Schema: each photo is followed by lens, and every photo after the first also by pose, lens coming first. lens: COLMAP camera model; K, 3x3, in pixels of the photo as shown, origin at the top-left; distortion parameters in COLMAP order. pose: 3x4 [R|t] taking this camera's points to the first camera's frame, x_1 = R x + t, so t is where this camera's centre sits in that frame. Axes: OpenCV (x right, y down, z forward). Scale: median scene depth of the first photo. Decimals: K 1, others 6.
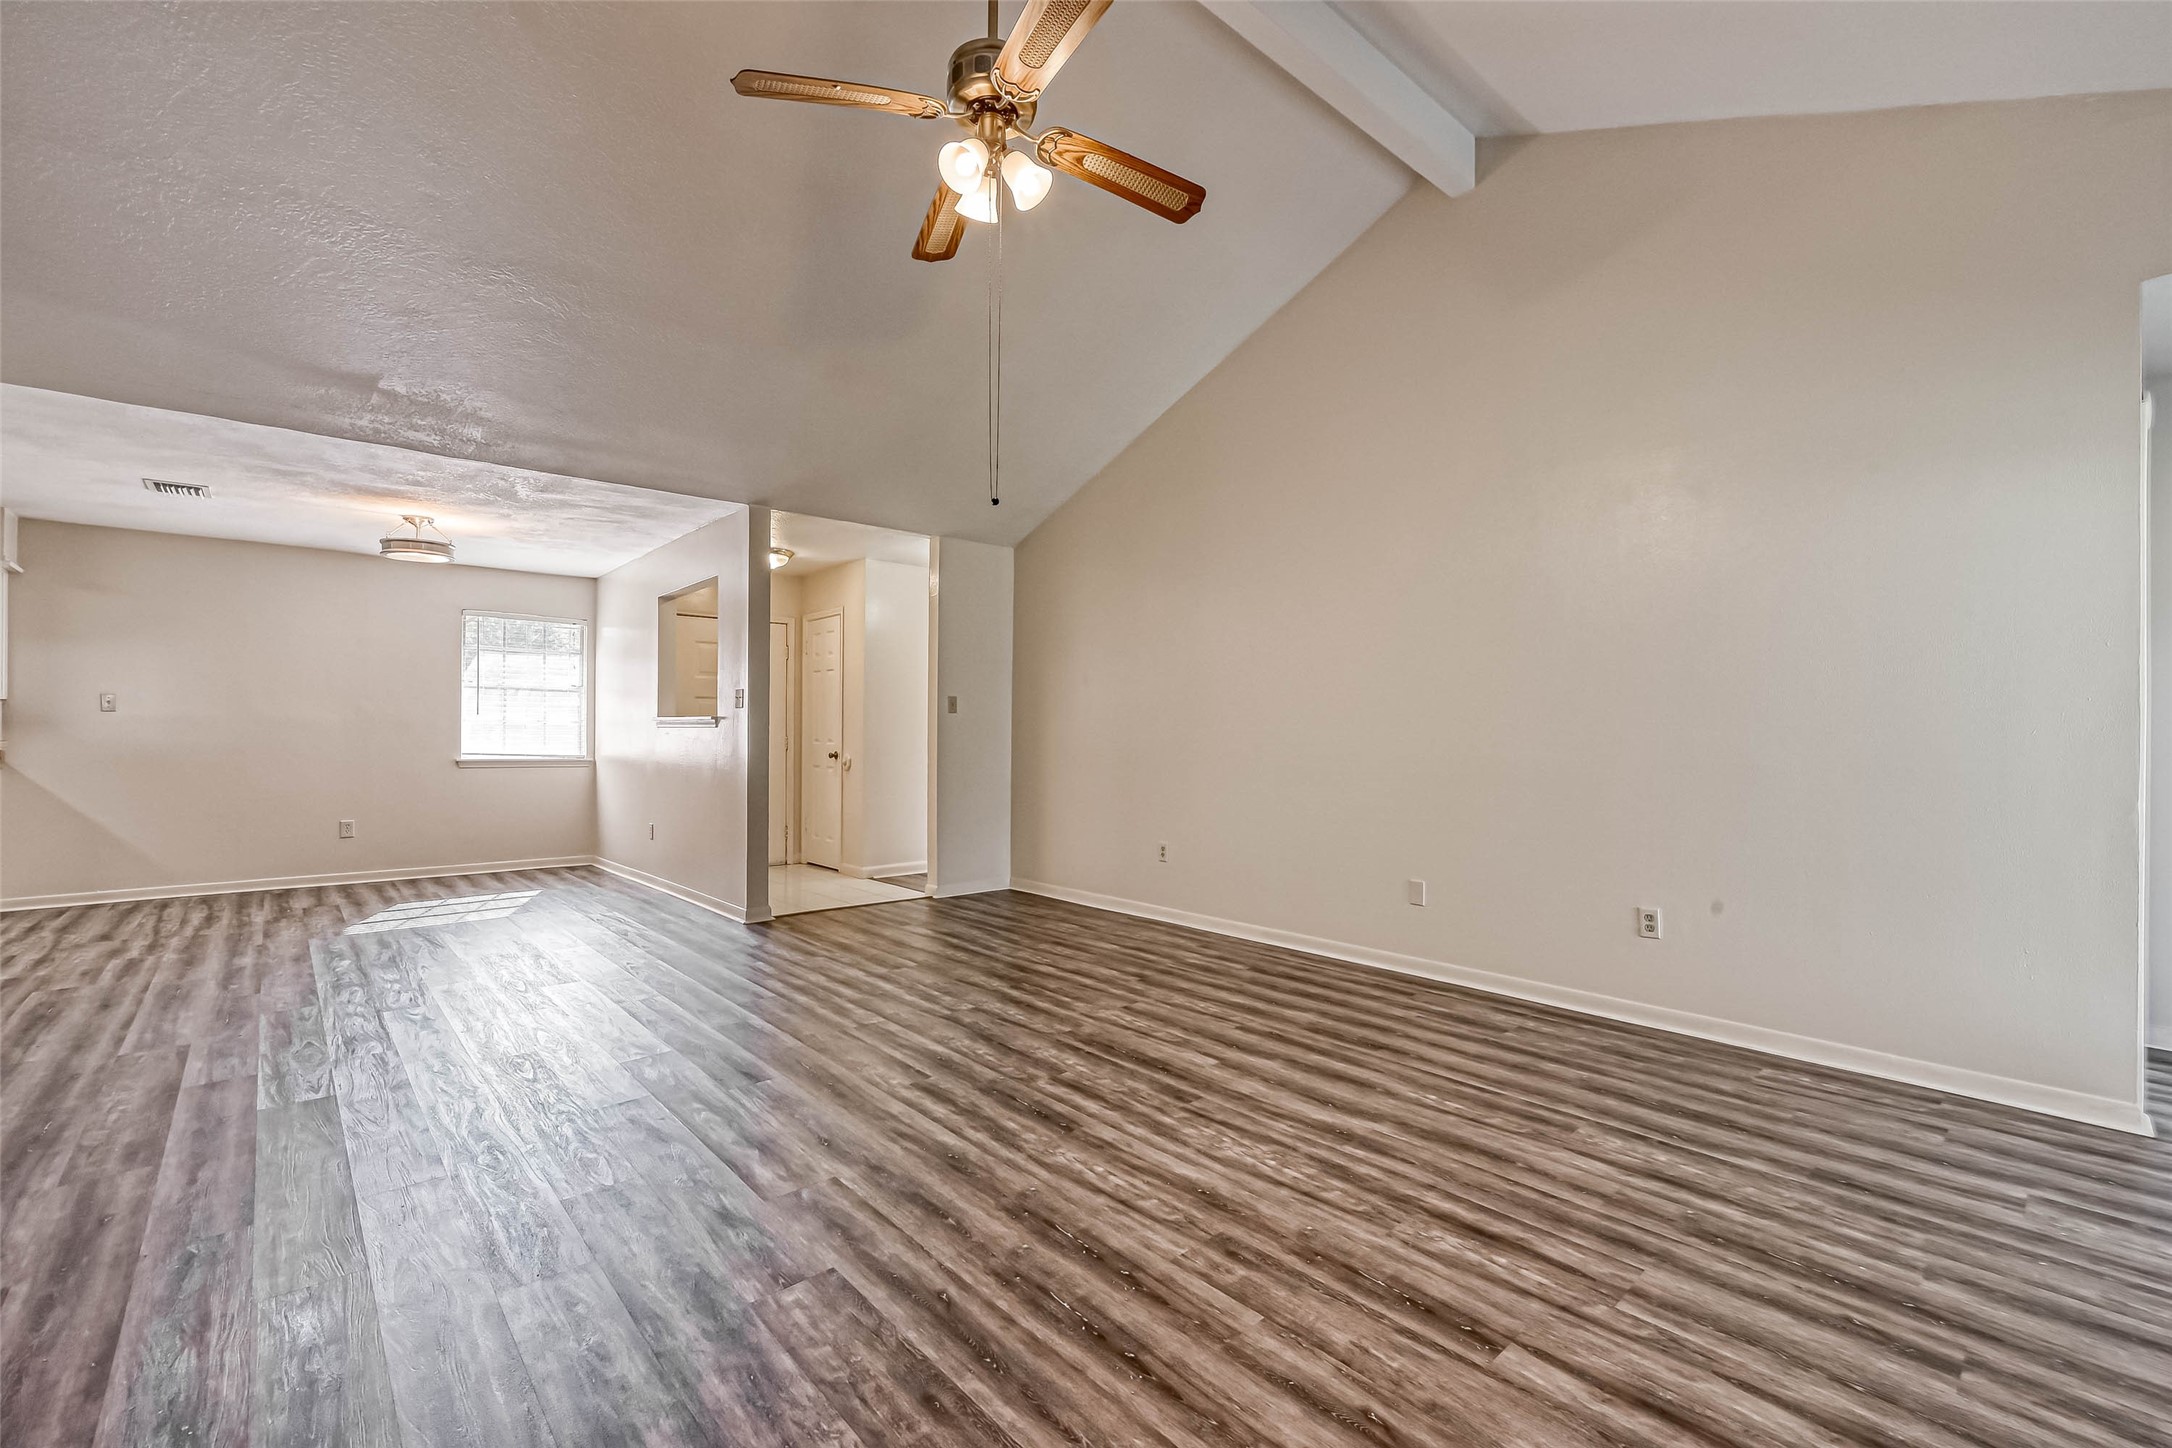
lens RADIAL K [[917.2, 0, 1086.0], [0, 917.2, 724.0], [0, 0, 1]] dist [0.001503, 0.000270]
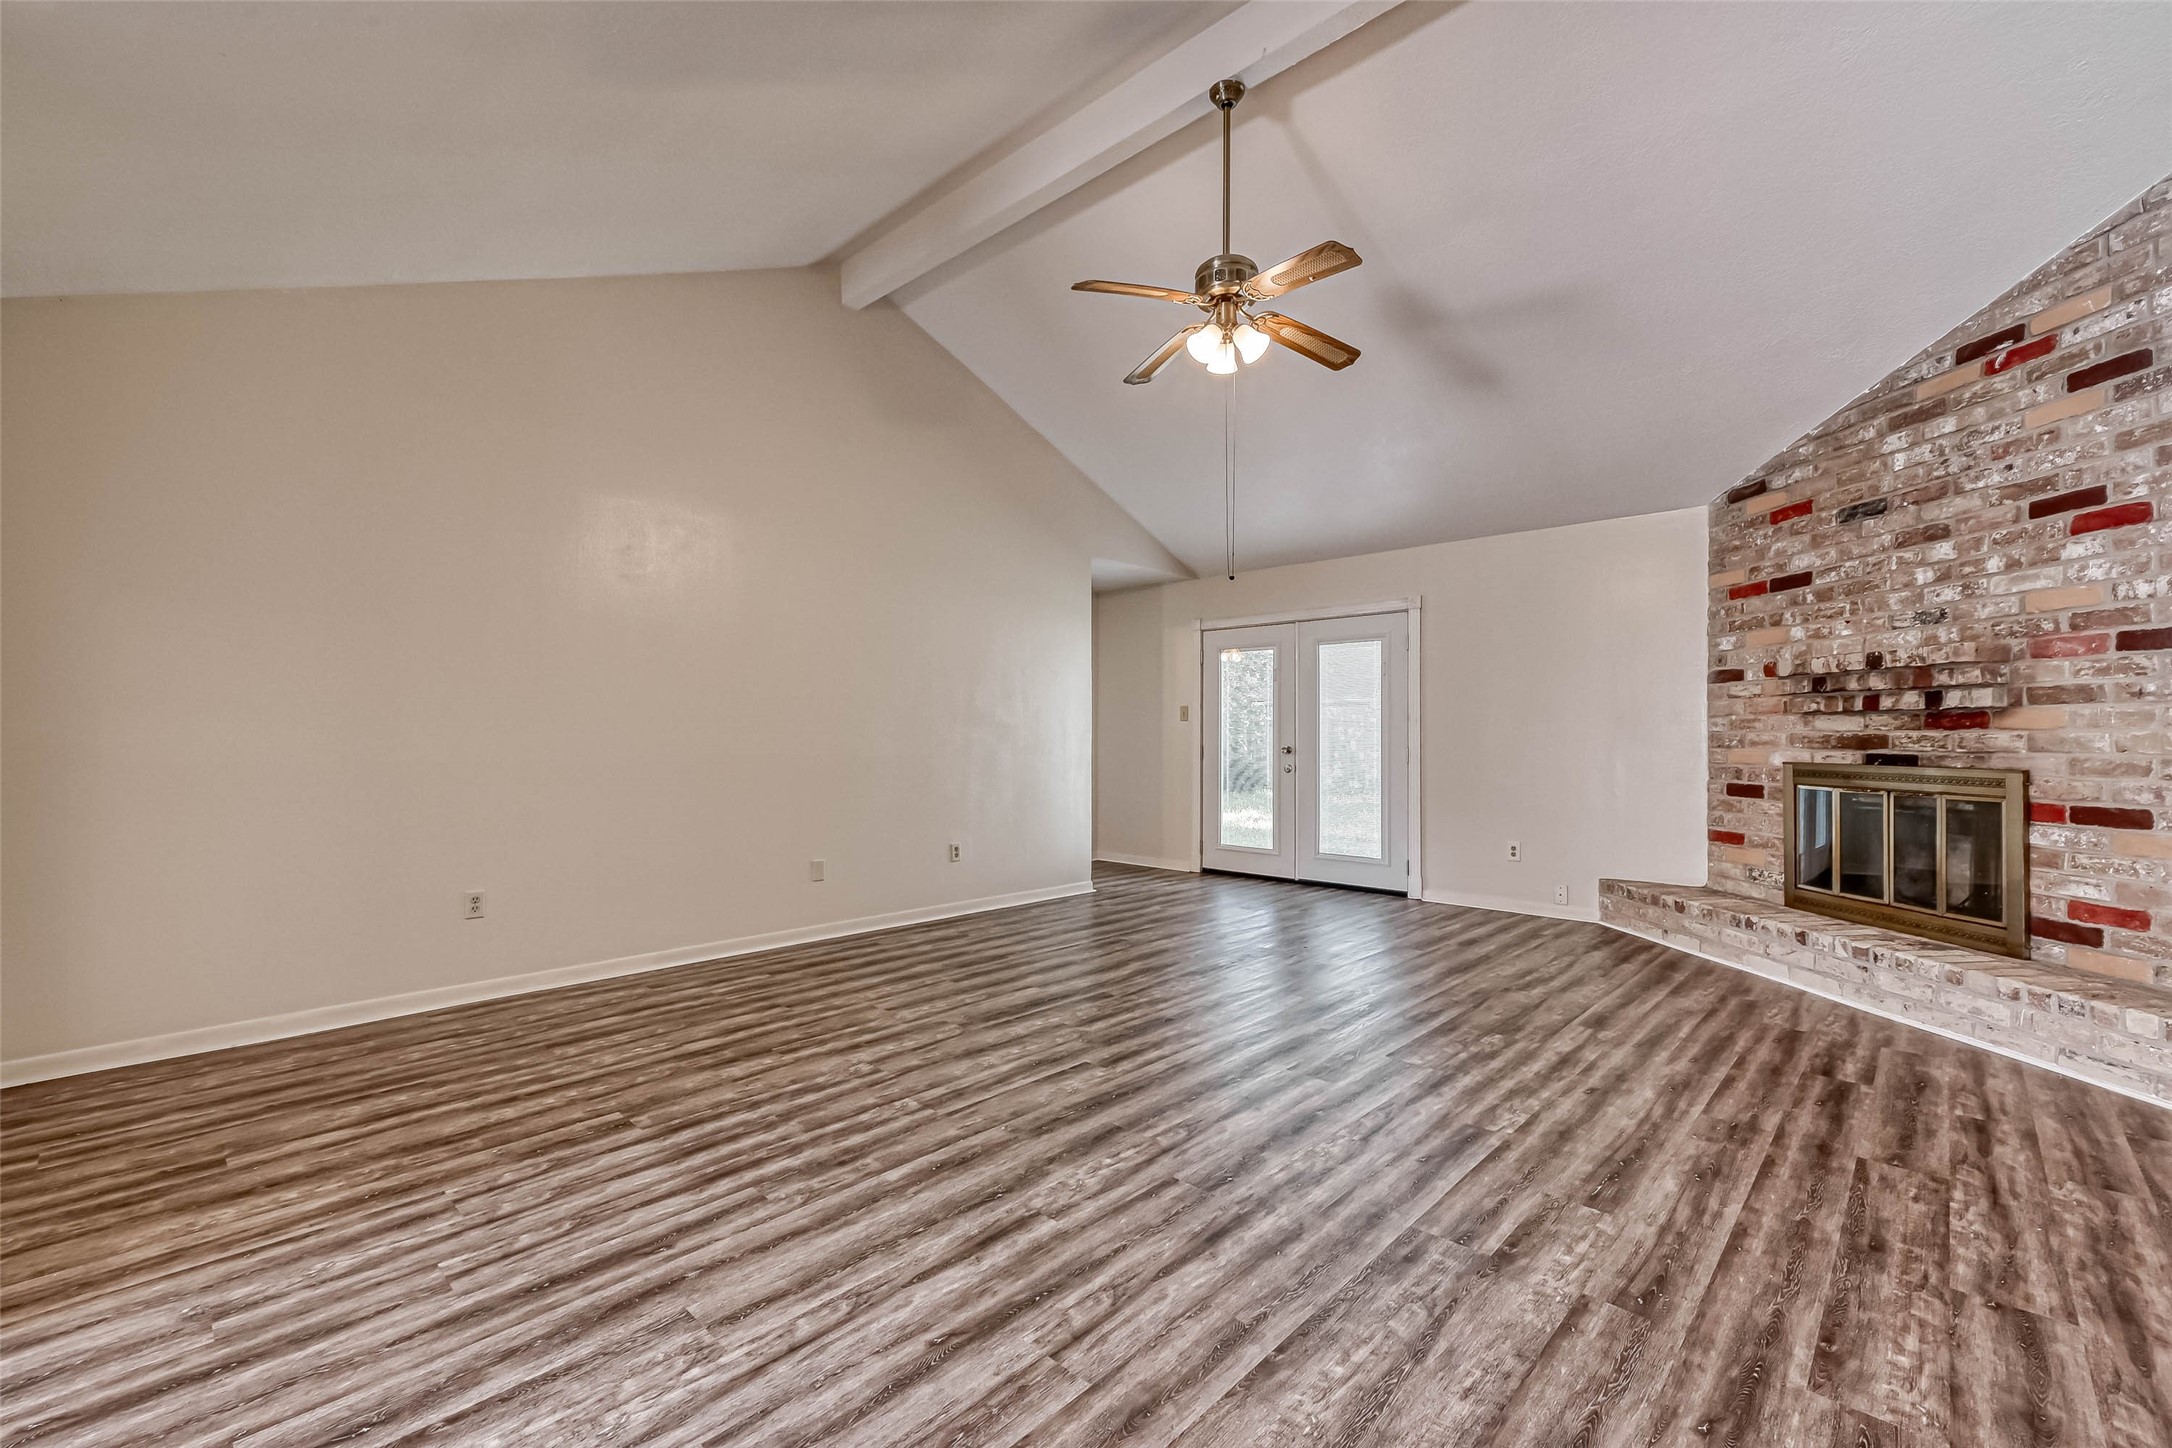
lens RADIAL K [[925.3, 0, 1086.9], [0, 925.3, 731.8], [0, 0, 1]] dist [0.000601, 0.000086]
pose [[-0.088486, -0.001334, 0.996076, -1.258455], [-0.009877, 0.999951, 0.000462, 0.001604], [-0.996028, -0.009797, -0.088495, 1.117140]]
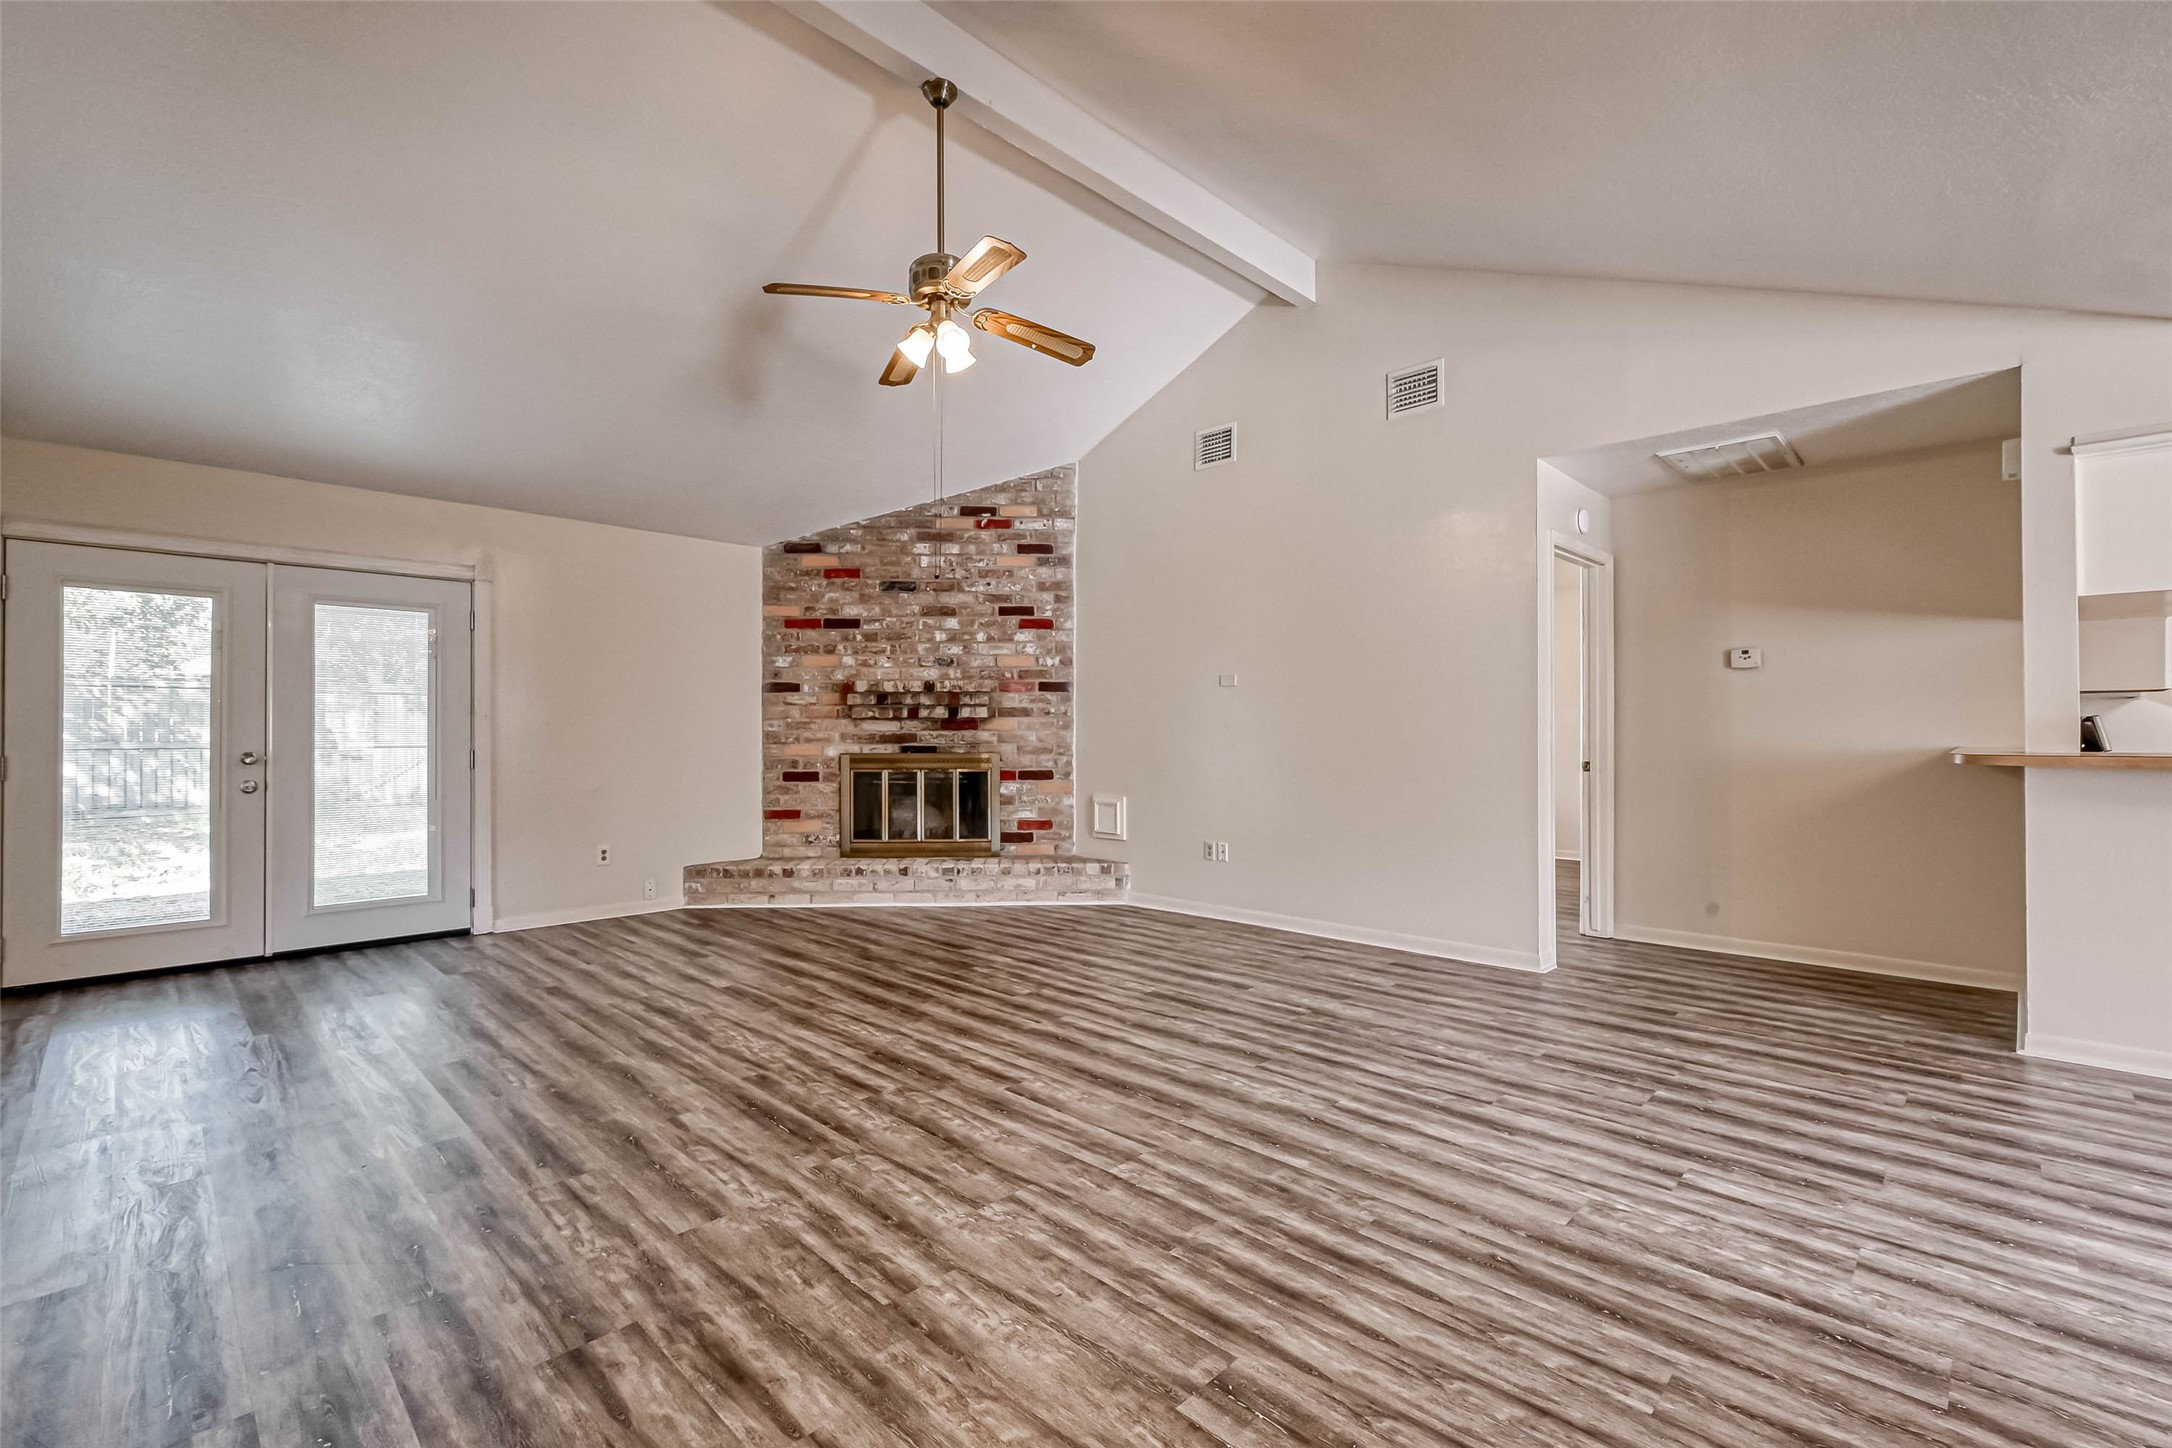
lens RADIAL K [[935.9, 0, 1073.5], [0, 935.9, 730.1], [0, 0, 1]] dist [0.001263, 0.000558]
pose [[-0.997993, -0.003025, -0.063259, -0.181394], [-0.002190, 0.999910, -0.013267, 0.015470], [0.063294, -0.013102, -0.997909, 2.040932]]
